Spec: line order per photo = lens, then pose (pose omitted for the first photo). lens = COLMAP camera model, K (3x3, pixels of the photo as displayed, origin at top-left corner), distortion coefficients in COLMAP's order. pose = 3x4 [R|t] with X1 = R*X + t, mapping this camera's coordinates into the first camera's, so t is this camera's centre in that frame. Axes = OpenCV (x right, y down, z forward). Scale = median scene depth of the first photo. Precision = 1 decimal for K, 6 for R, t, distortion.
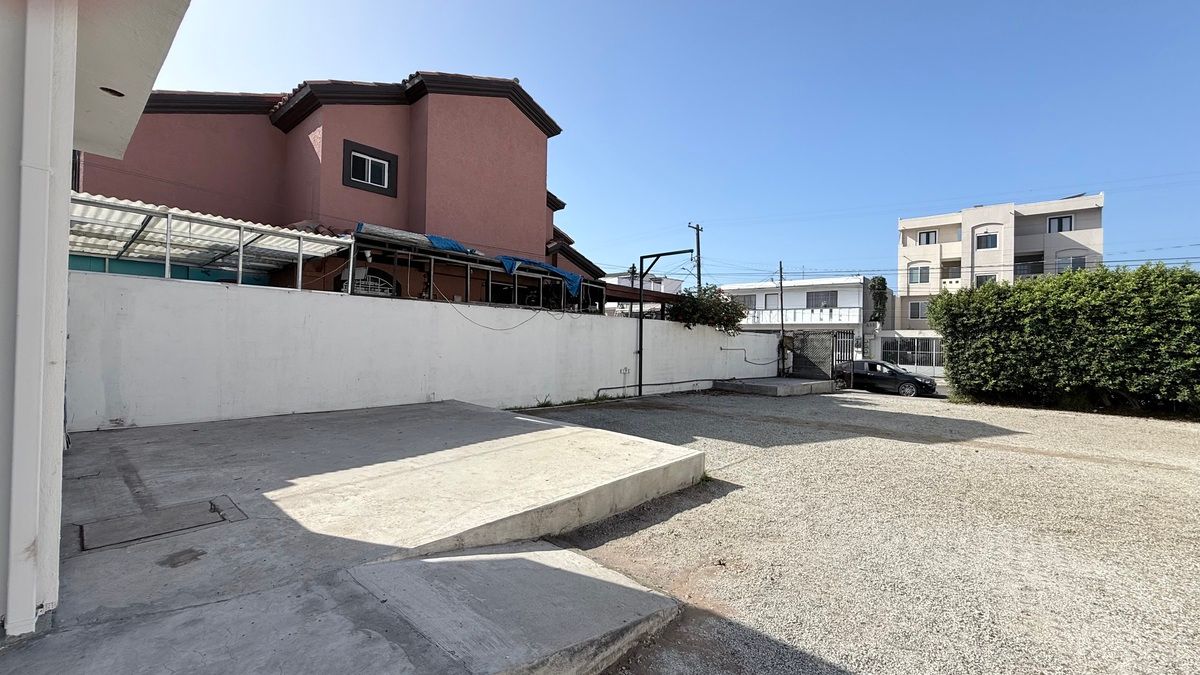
lens RADIAL K [[477.8, 0, 593.5], [0, 477.8, 334.1], [0, 0, 1]] dist [0.000484, 0.000810]
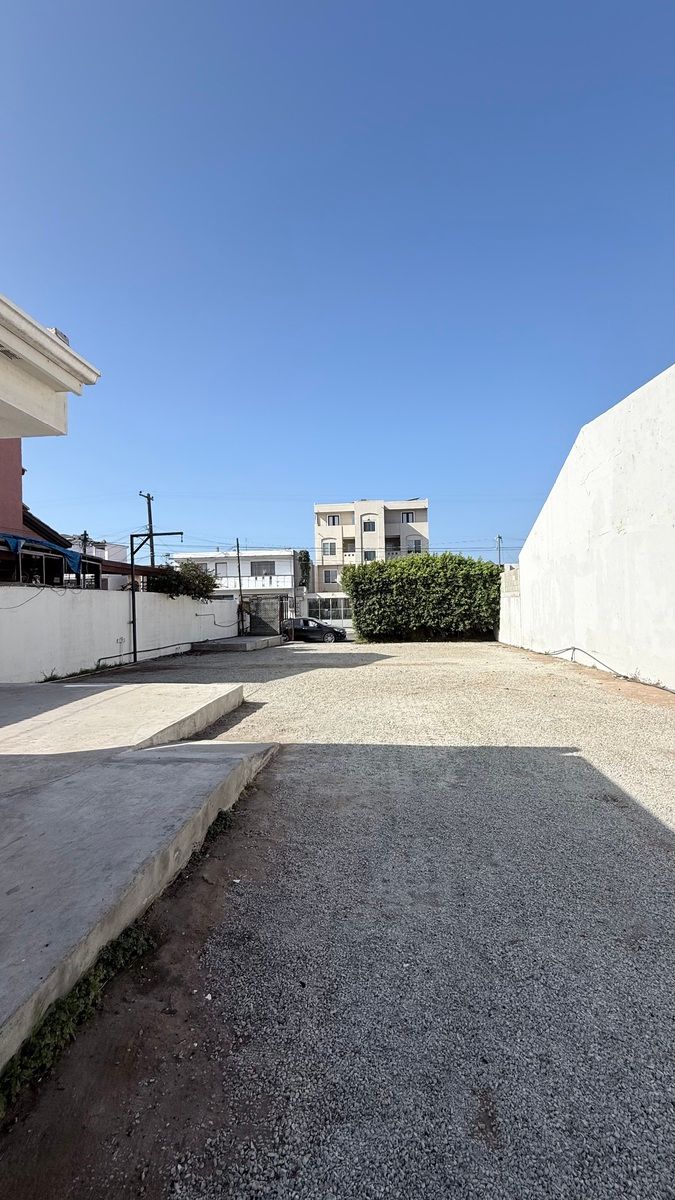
lens RADIAL K [[477.8, 0, 338.2], [0, 477.8, 594.6], [0, 0, 1]] dist [0.000484, 0.000810]
pose [[0.811325, -0.028800, 0.583886, -0.142350], [0.033656, 0.999430, 0.002530, -0.011179], [-0.583626, 0.017598, 0.811832, -0.146486]]
